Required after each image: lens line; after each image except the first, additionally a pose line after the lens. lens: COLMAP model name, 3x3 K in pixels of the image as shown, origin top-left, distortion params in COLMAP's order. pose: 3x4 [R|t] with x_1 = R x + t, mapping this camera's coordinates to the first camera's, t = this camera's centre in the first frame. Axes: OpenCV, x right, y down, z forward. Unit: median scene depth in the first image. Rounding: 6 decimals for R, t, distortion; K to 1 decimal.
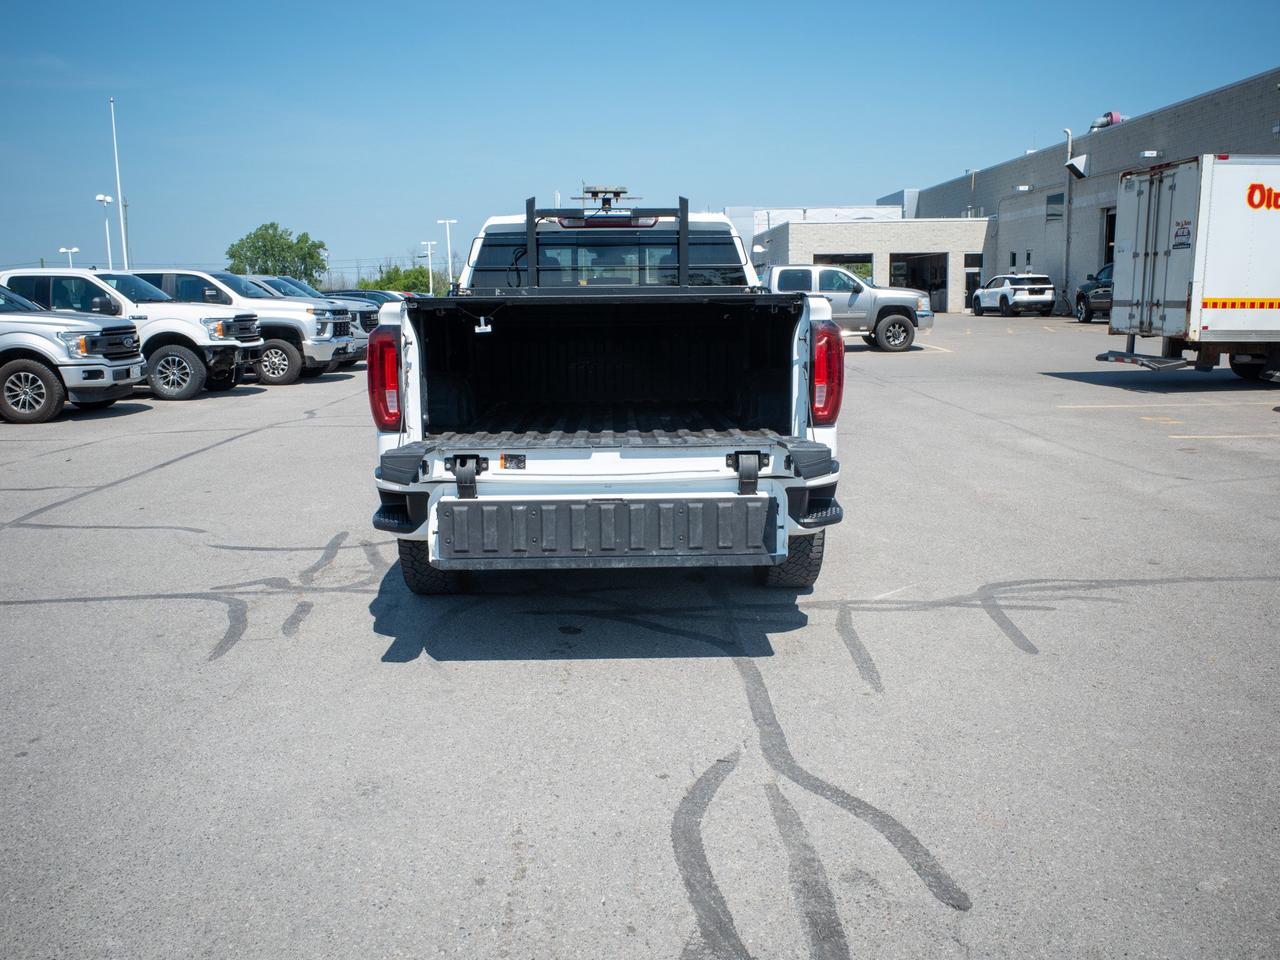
lens RADIAL K [[1135.8, 0, 638.3], [0, 1135.8, 486.7], [0, 0, 1]] dist [-0.063967, 0.068628]
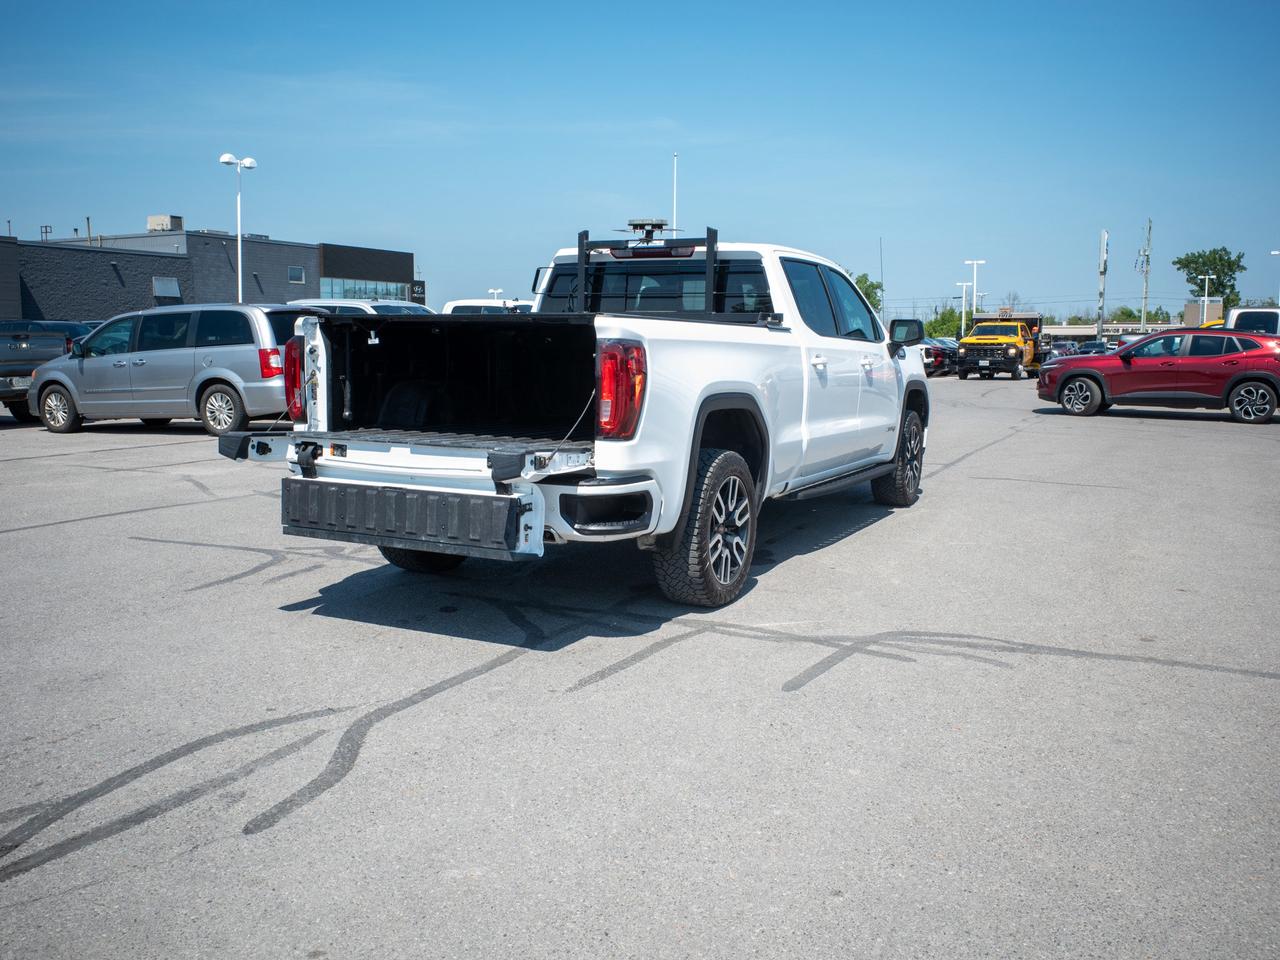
lens RADIAL K [[1135.8, 0, 642.6], [0, 1135.8, 483.6], [0, 0, 1]] dist [-0.063967, 0.068628]
pose [[0.885512, 0.079581, -0.457749, 0.289030], [-0.096946, 0.995184, -0.014527, -0.000334], [0.454389, 0.057241, 0.888963, 0.036198]]
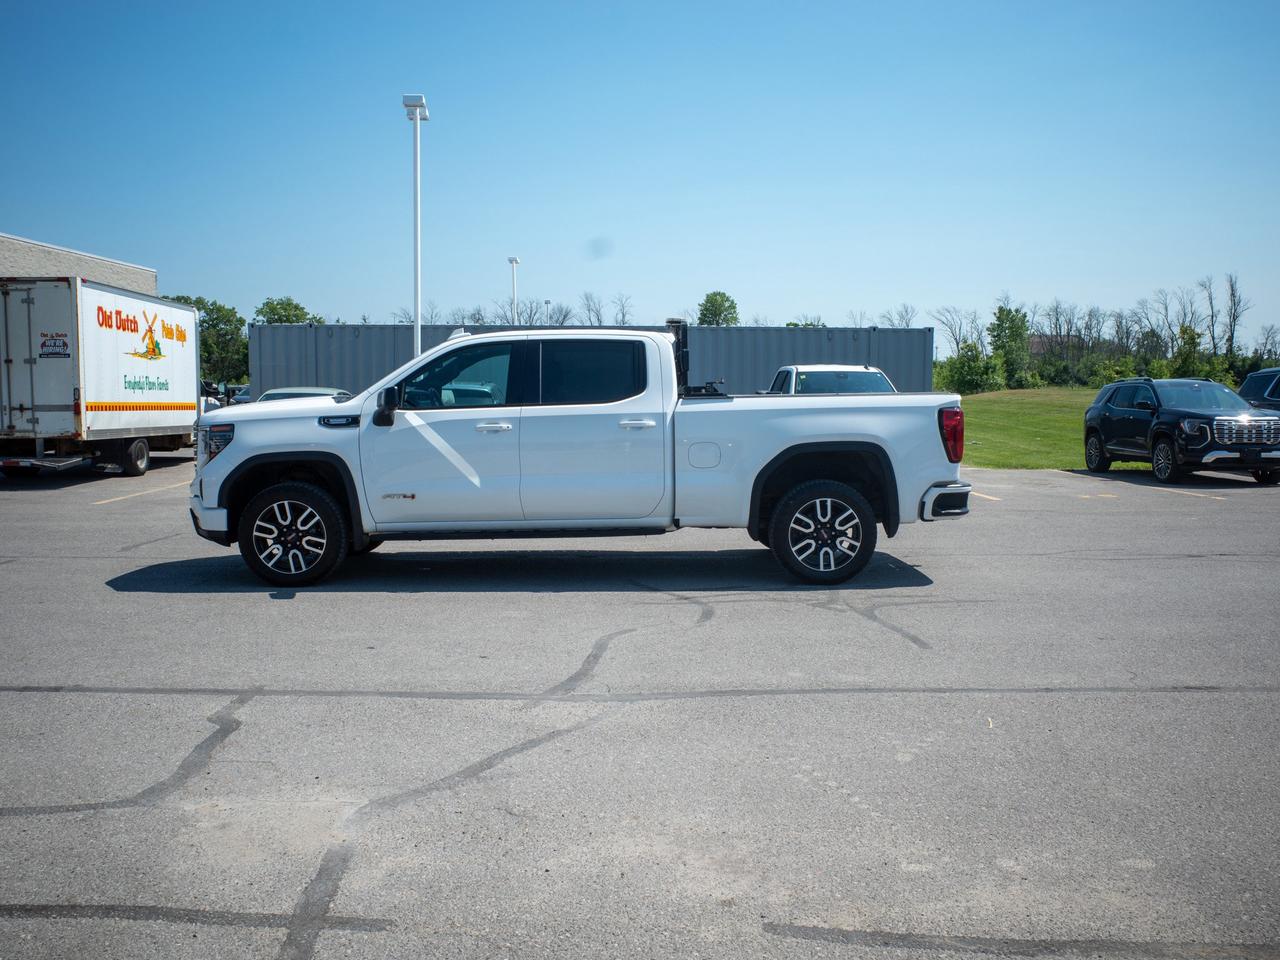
lens RADIAL K [[1135.8, 0, 640.6], [0, 1135.8, 472.1], [0, 0, 1]] dist [-0.063967, 0.068628]
pose [[0.010831, -0.059199, 0.998187, -0.898147], [0.170590, 0.983722, 0.056490, -0.097409], [-0.985283, 0.169669, 0.020753, 0.631469]]
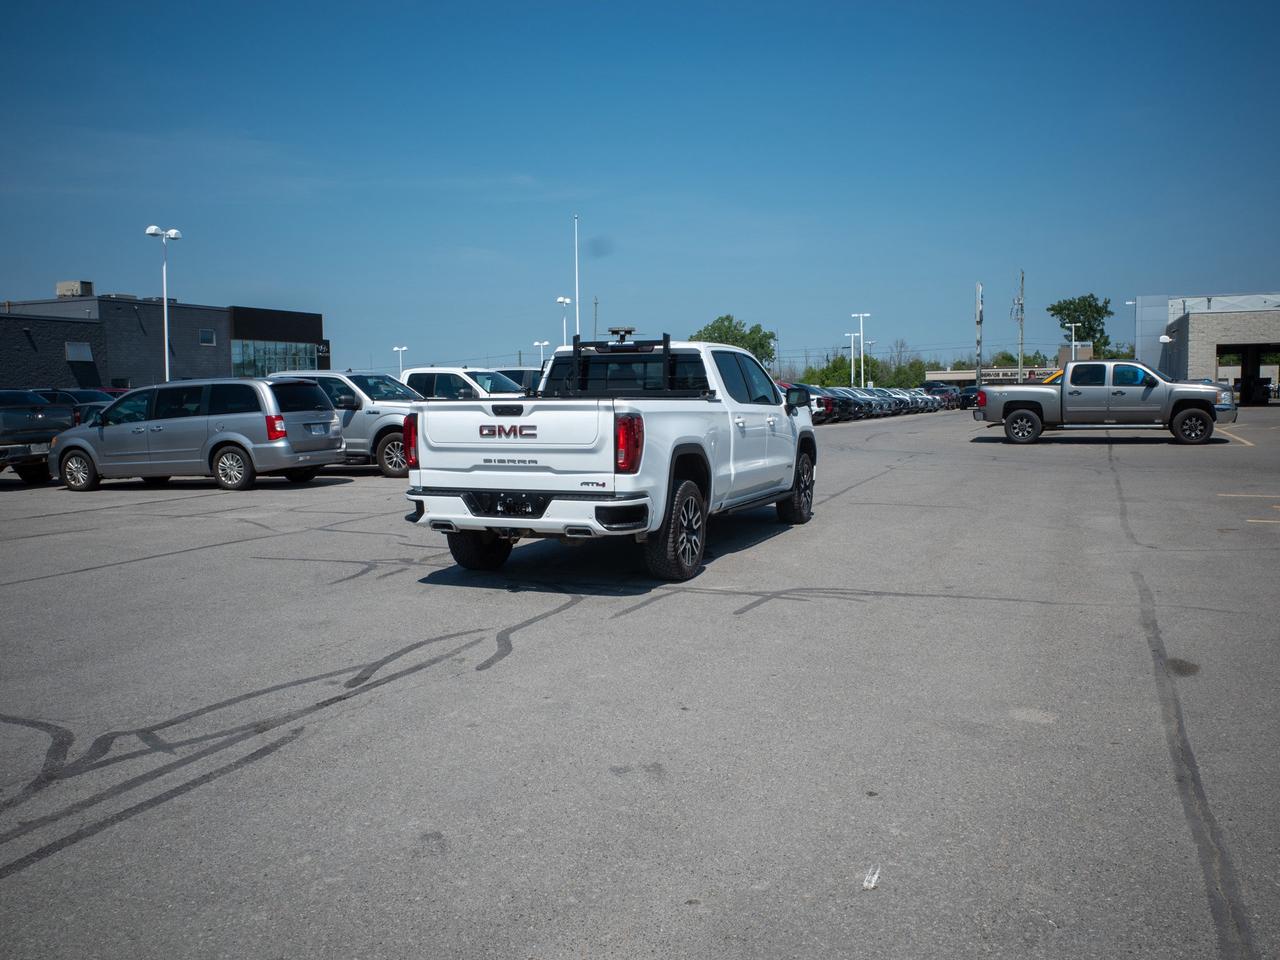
lens RADIAL K [[1135.8, 0, 640.6], [0, 1135.8, 487.5], [0, 0, 1]] dist [-0.063967, 0.068628]
pose [[0.923186, 0.036006, -0.382663, 0.368320], [-0.064844, 0.995922, -0.062729, 0.032917], [0.378844, 0.082724, 0.921756, -0.258728]]
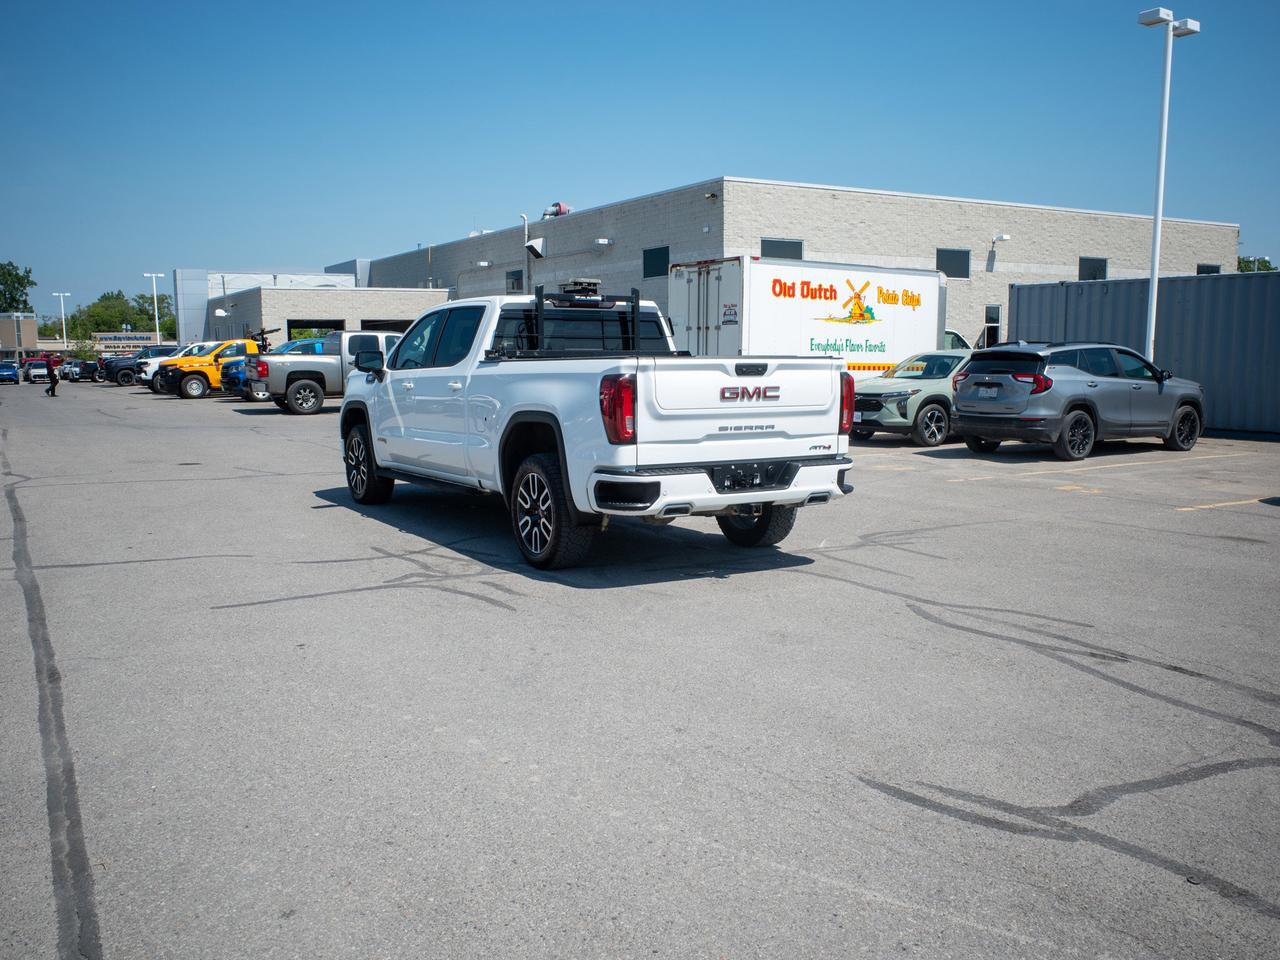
lens RADIAL K [[1135.8, 0, 643.9], [0, 1135.8, 482.5], [0, 0, 1]] dist [-0.063967, 0.068628]
pose [[0.865535, -0.045408, 0.498785, -0.407626], [0.075343, 0.996354, -0.040037, 0.027544], [-0.495148, 0.072234, 0.865800, -0.135899]]
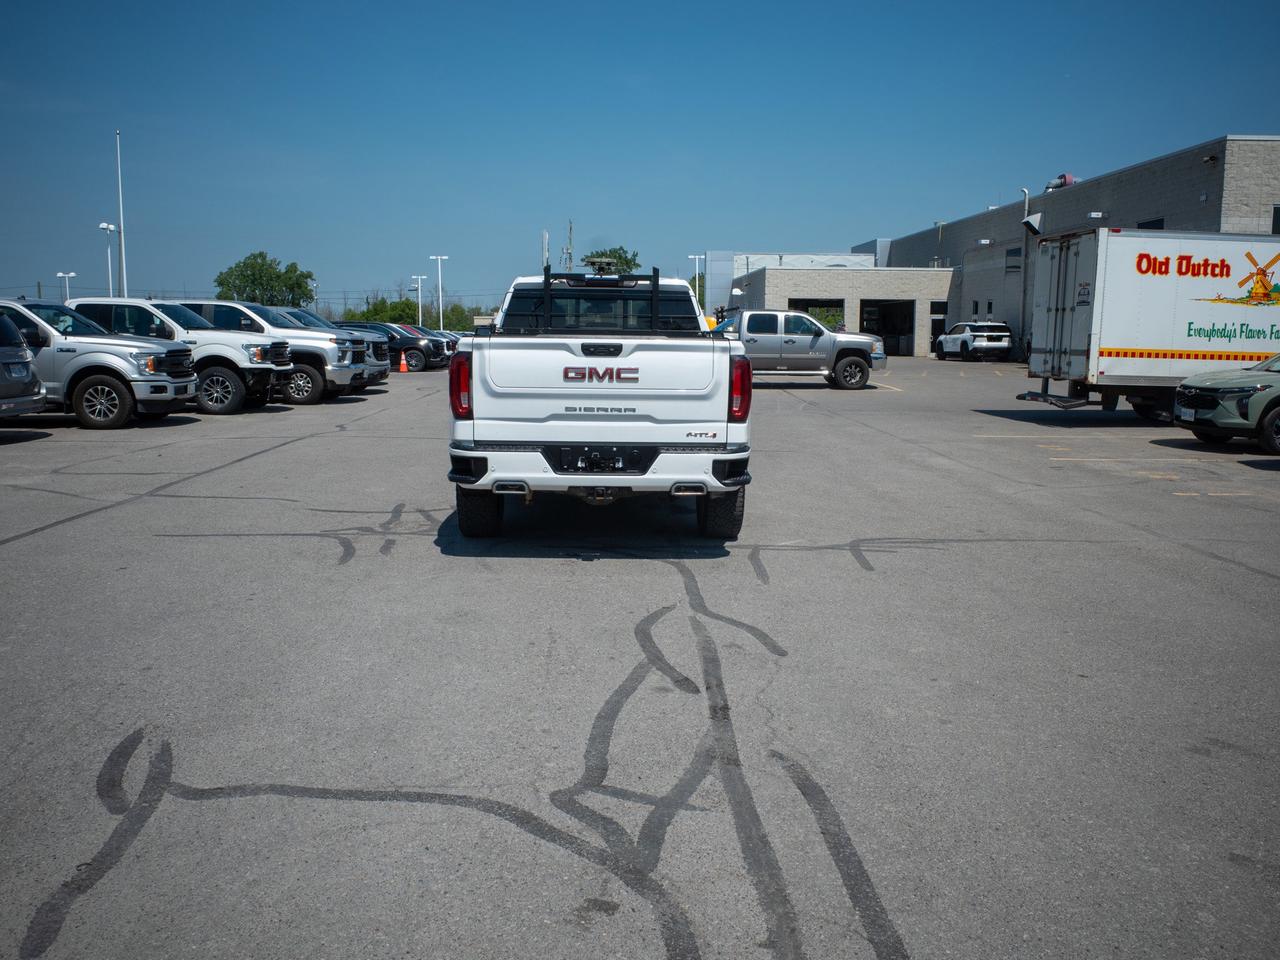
lens RADIAL K [[1135.8, 0, 643.3], [0, 1135.8, 482.8], [0, 0, 1]] dist [-0.063967, 0.068628]
pose [[0.999515, 0.021957, 0.022103, -0.000648], [-0.021151, 0.999126, -0.036053, 0.038701], [-0.022875, 0.035568, 0.999105, -0.243460]]
